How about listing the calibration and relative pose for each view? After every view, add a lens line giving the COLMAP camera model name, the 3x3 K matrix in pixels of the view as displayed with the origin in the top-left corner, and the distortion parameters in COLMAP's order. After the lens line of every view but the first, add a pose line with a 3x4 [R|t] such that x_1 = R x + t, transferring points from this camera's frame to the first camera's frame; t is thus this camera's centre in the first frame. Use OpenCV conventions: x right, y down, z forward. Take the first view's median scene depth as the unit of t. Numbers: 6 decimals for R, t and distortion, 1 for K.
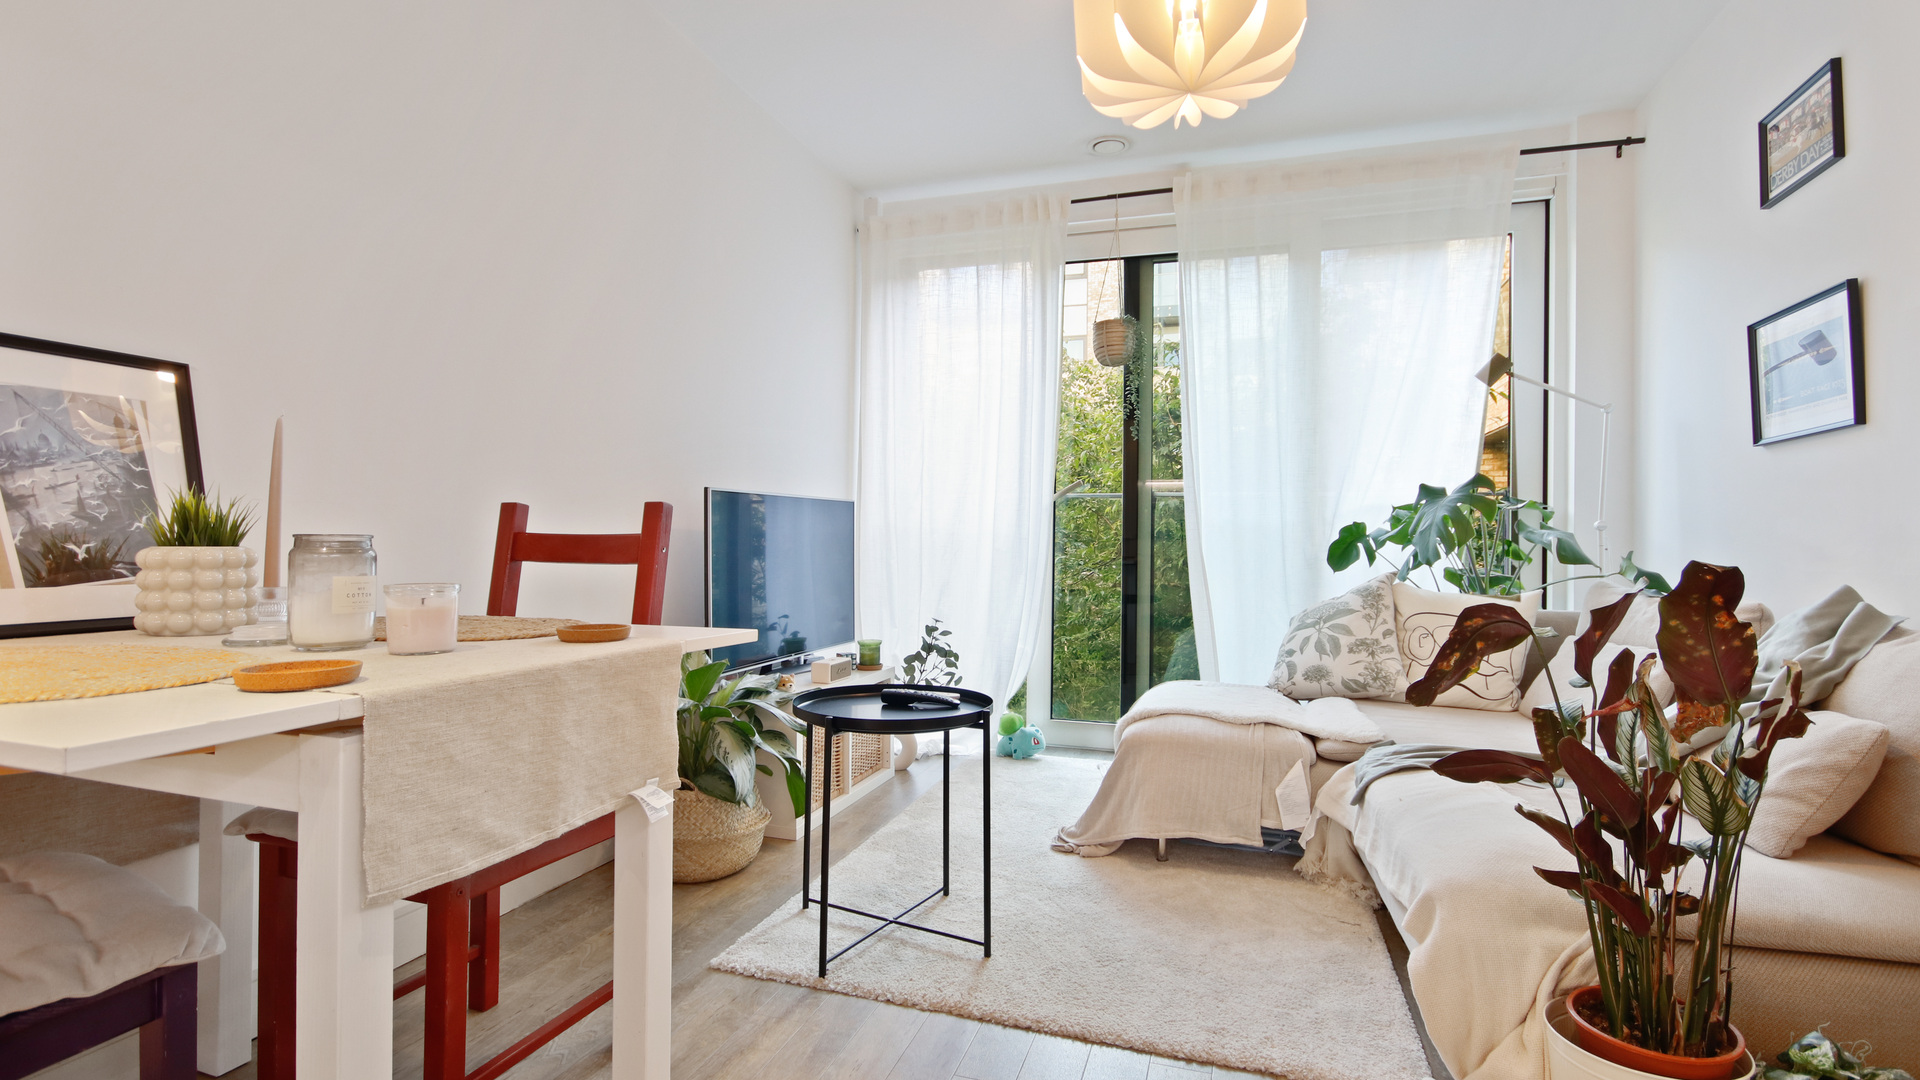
lens RADIAL K [[895.6, 0, 952.4], [0, 895.6, 532.8], [0, 0, 1]] dist [0.008768, -0.011837]
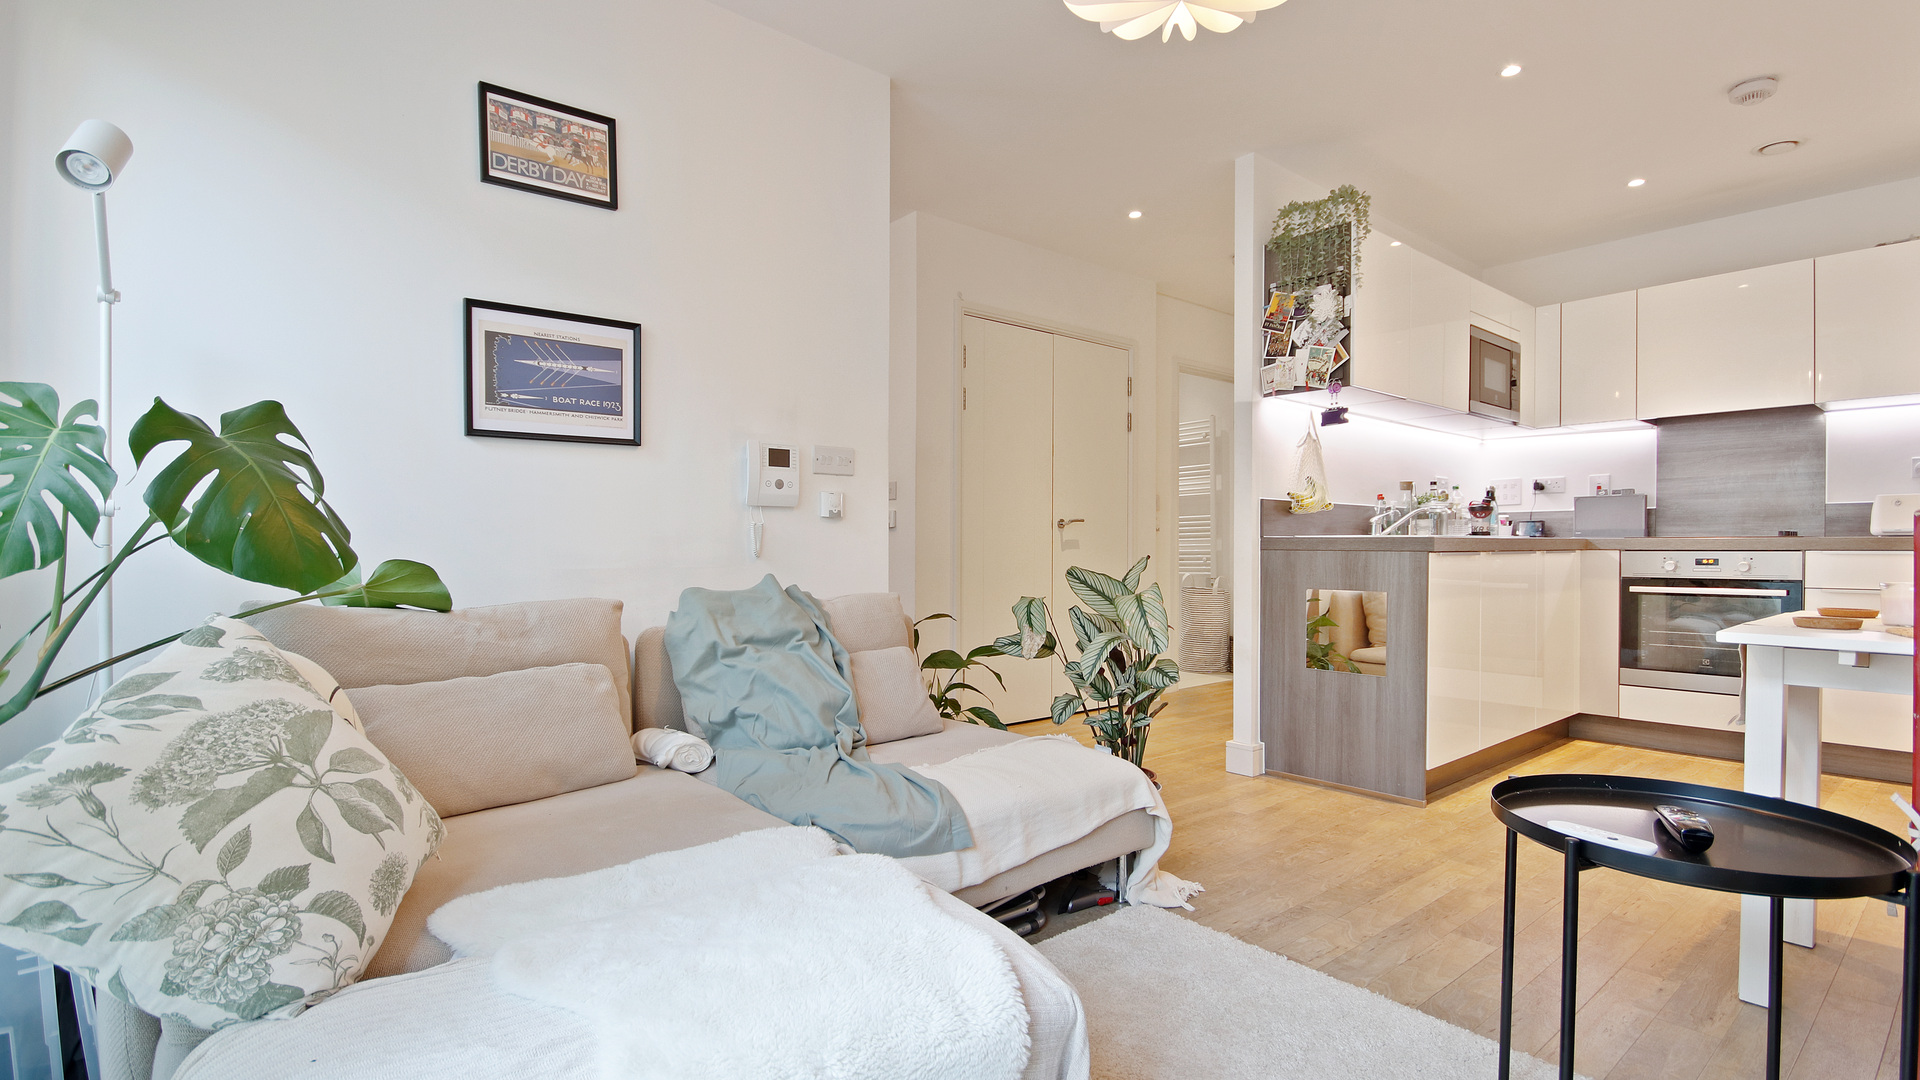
lens RADIAL K [[897.6, 0, 951.9], [0, 897.6, 555.6], [0, 0, 1]] dist [0.014762, -0.012895]
pose [[-0.848141, -0.019349, 0.529418, -0.004034], [-0.017935, 0.999809, 0.007810, 0.010183], [-0.529468, -0.002871, -0.848325, 1.528800]]
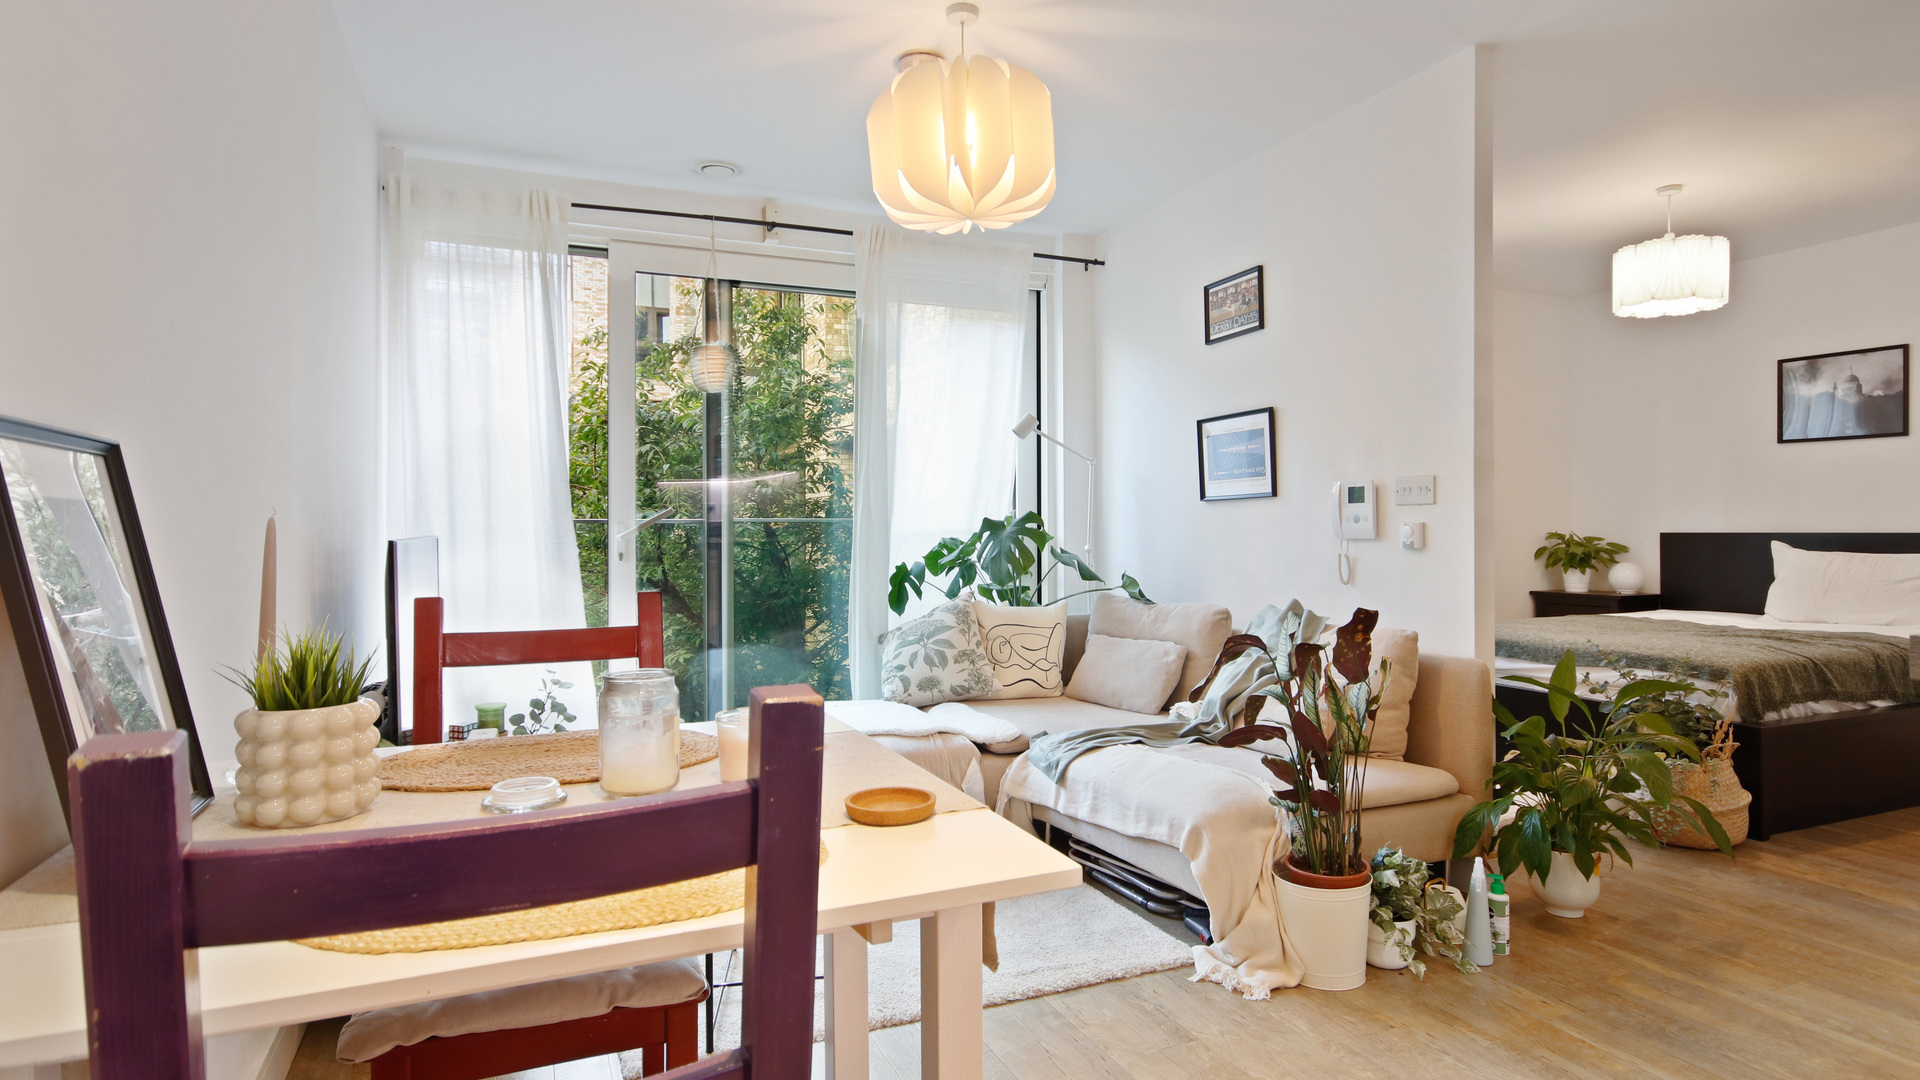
lens RADIAL K [[1018.5, 0, 954.3], [0, 1018.5, 535.2], [0, 0, 1]] dist [0.004640, -0.000014]
pose [[0.746651, -0.021108, 0.664881, -0.564580], [0.009296, 0.999730, 0.021299, -0.080827], [-0.665151, -0.009722, 0.746645, -0.008115]]
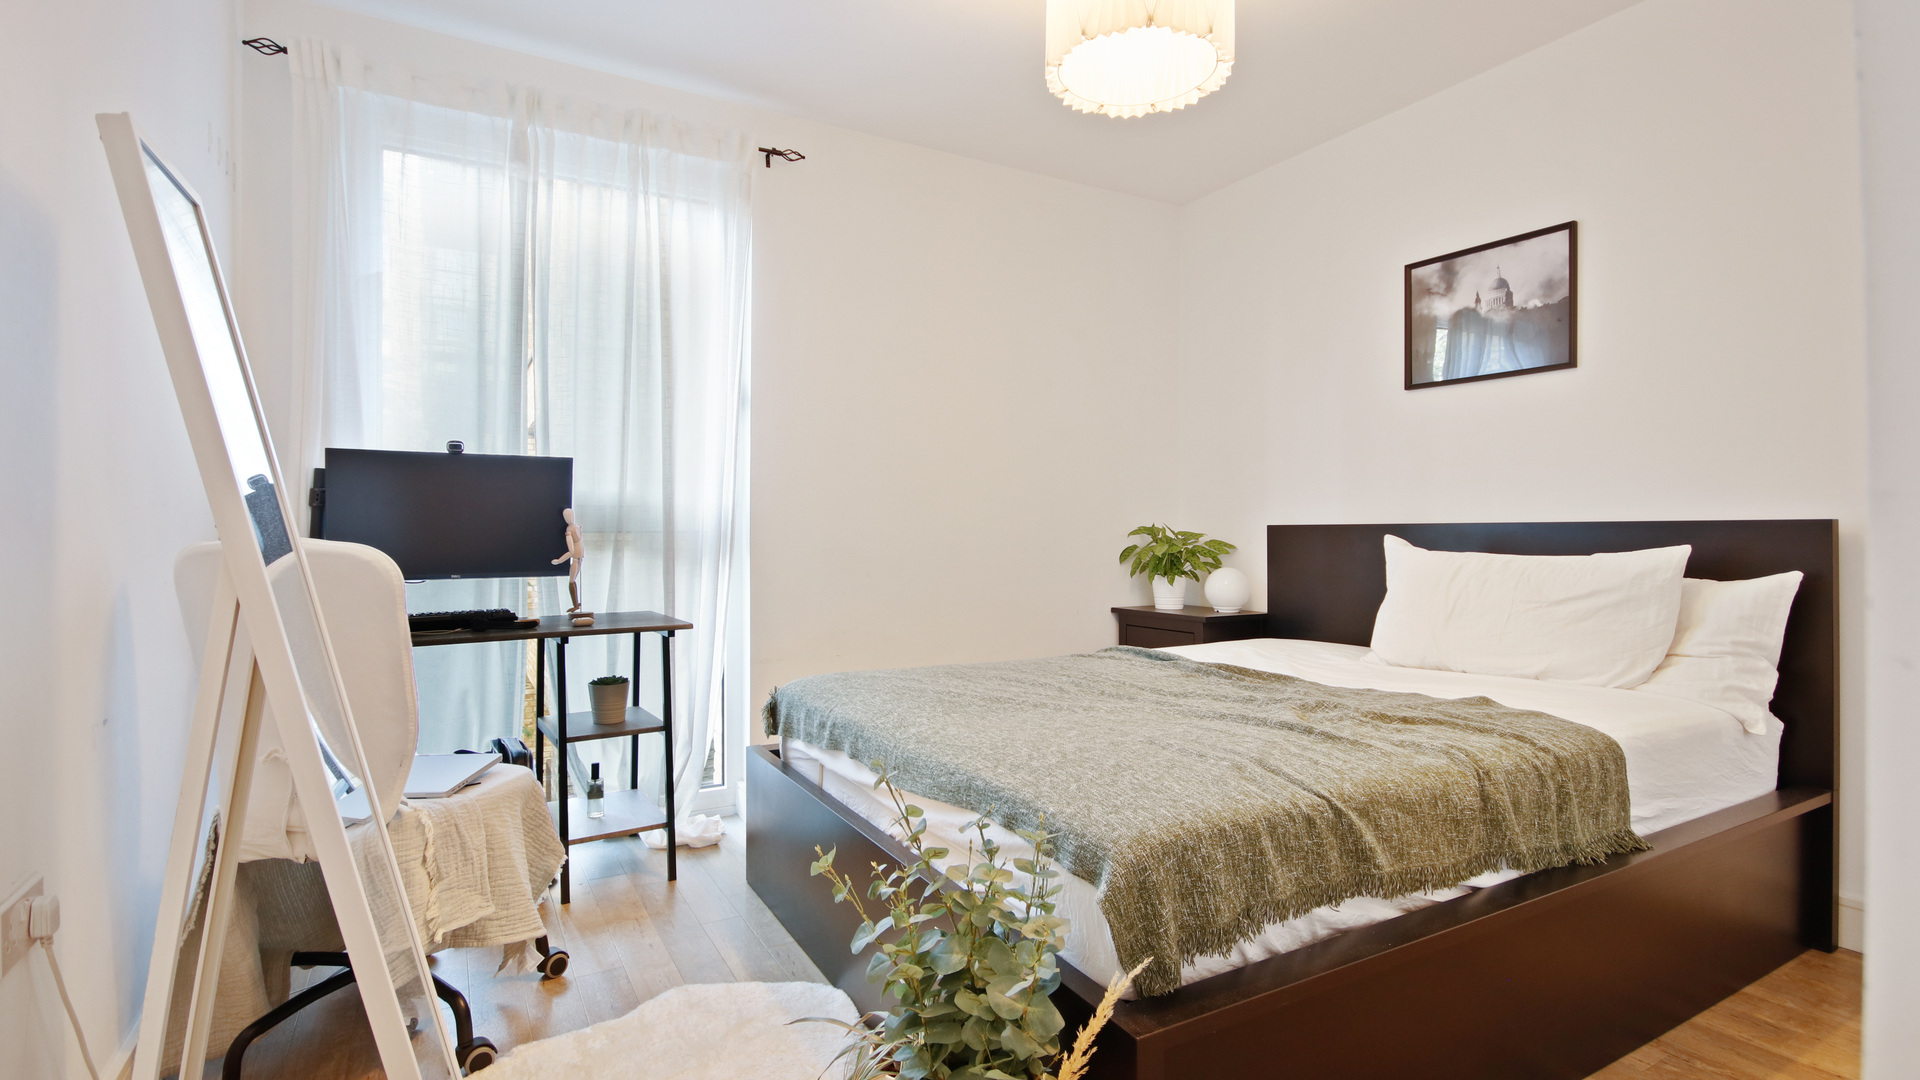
lens RADIAL K [[895.6, 0, 952.4], [0, 895.6, 532.8], [0, 0, 1]] dist [0.008768, -0.011837]
pose [[0.670151, -0.010713, 0.742147, 0.843009], [0.001303, 0.999911, 0.013258, -0.028468], [-0.742224, -0.007918, 0.670106, 0.076112]]
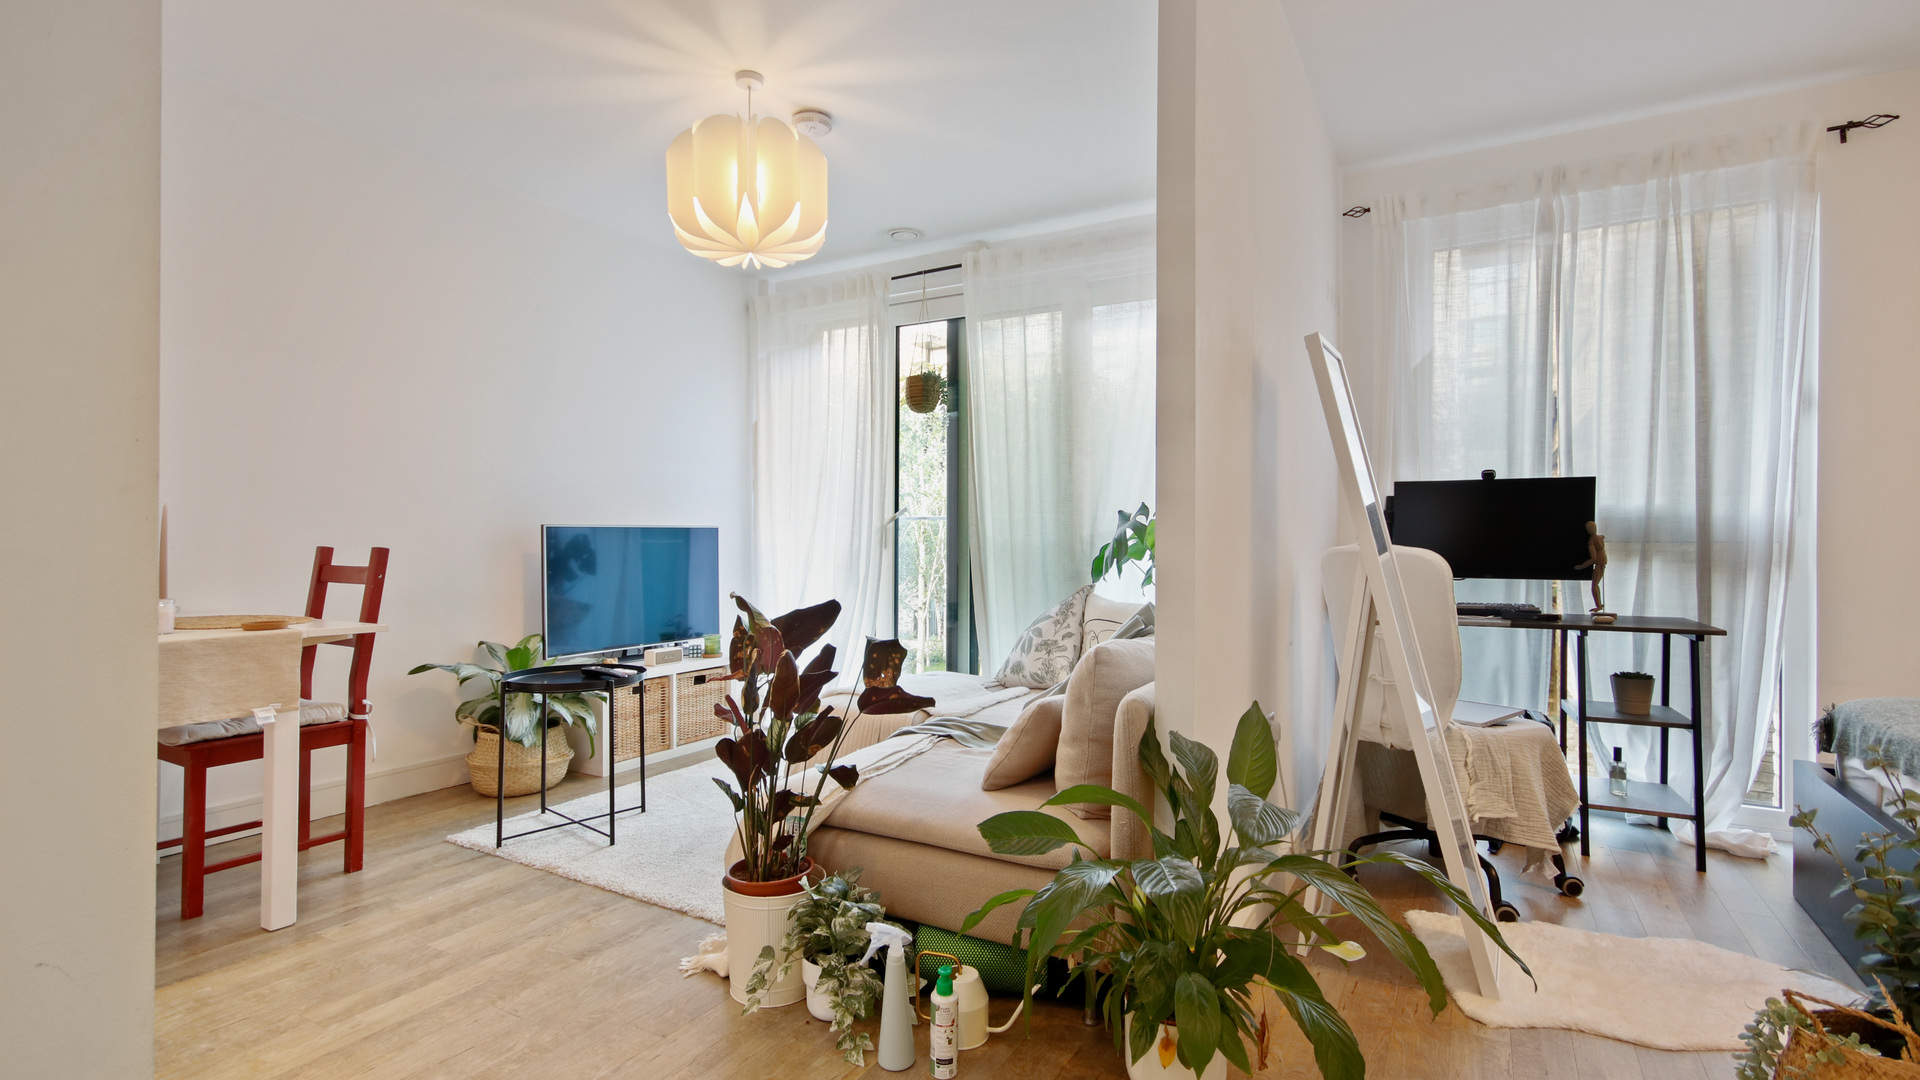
lens RADIAL K [[893.8, 0, 943.8], [0, 893.8, 536.7], [0, 0, 1]] dist [0.024815, -0.009076]
pose [[0.976767, -0.008253, -0.214146, 0.726375], [0.009098, 0.999954, 0.002960, -0.034206], [0.214111, -0.004840, 0.976797, -0.274980]]
